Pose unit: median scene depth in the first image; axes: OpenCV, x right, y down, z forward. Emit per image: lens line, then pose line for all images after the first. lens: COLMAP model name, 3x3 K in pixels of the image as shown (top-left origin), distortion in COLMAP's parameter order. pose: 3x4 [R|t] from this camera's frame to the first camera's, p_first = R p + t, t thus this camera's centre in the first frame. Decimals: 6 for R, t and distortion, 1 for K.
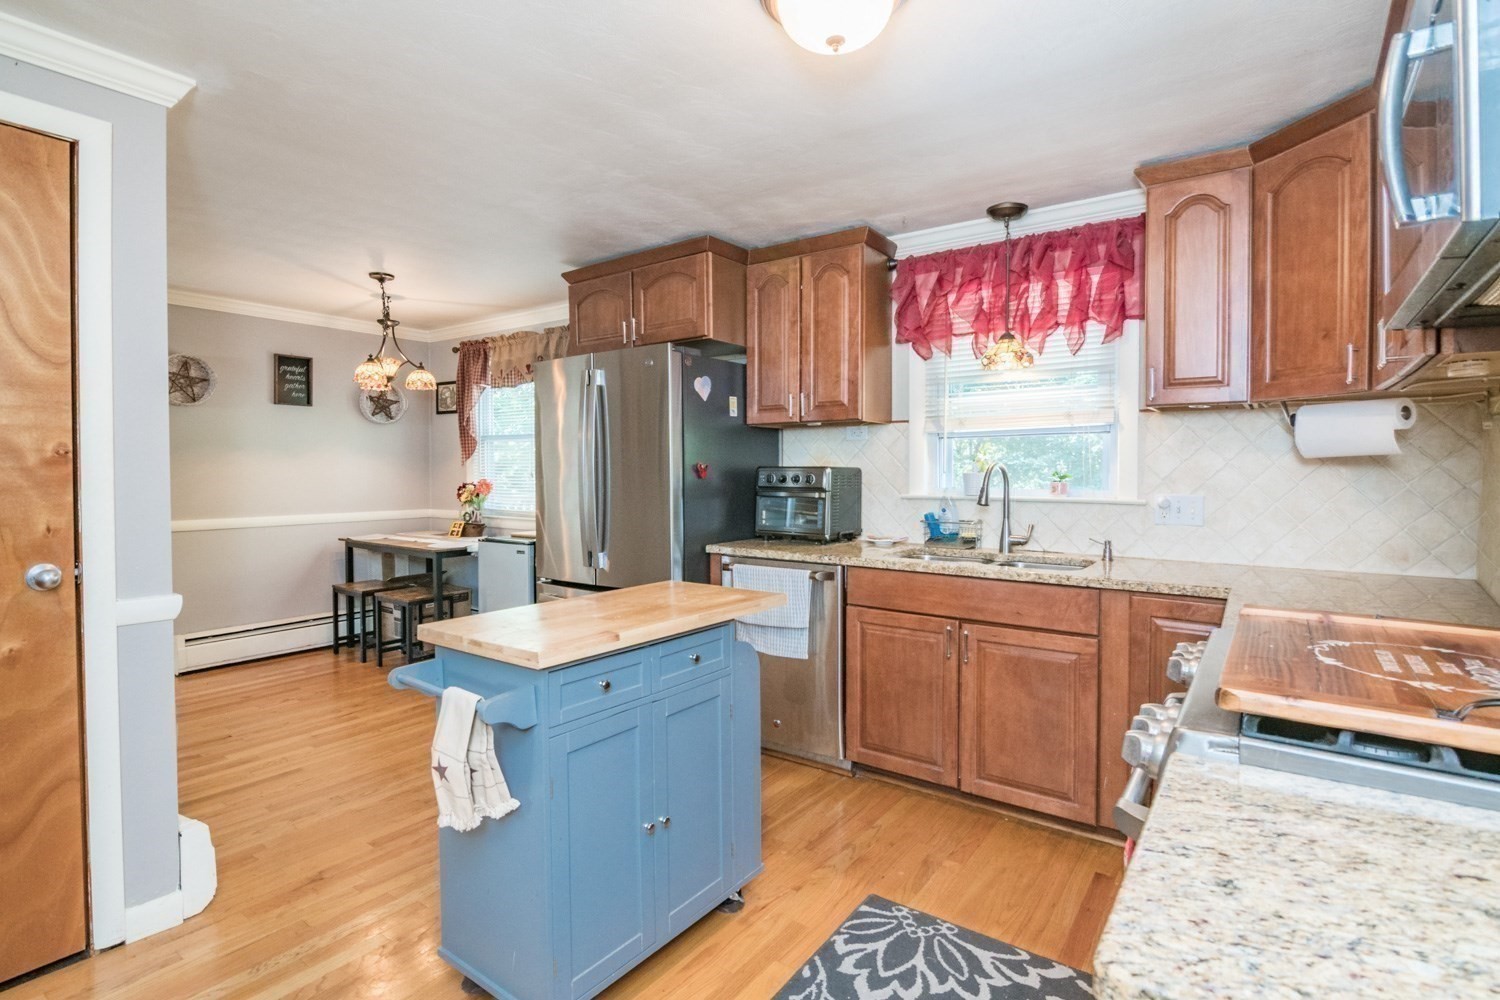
lens RADIAL K [[725.8, 0, 752.2], [0, 725.8, 475.3], [0, 0, 1]] dist [0.001056, -0.000046]
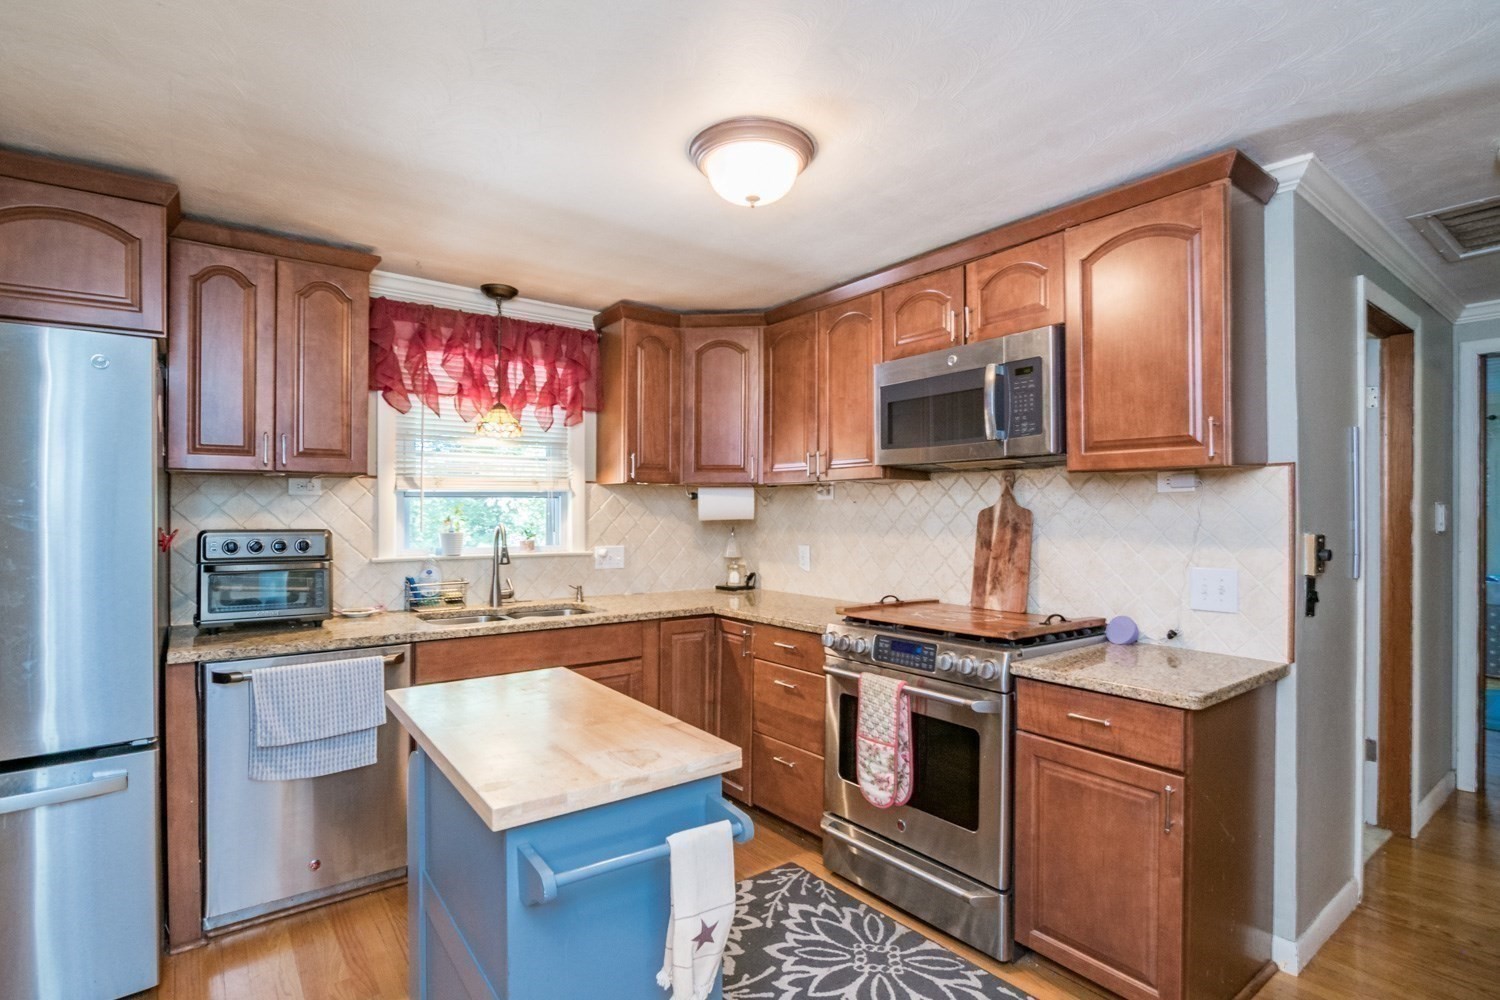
lens RADIAL K [[735.9, 0, 727.8], [0, 735.9, 506.4], [0, 0, 1]] dist [-0.011967, -0.001021]
pose [[0.323255, 0.011337, 0.946244, -0.571278], [0.008144, 0.999858, -0.014761, -0.023661], [-0.946277, 0.012478, 0.323117, 0.328984]]
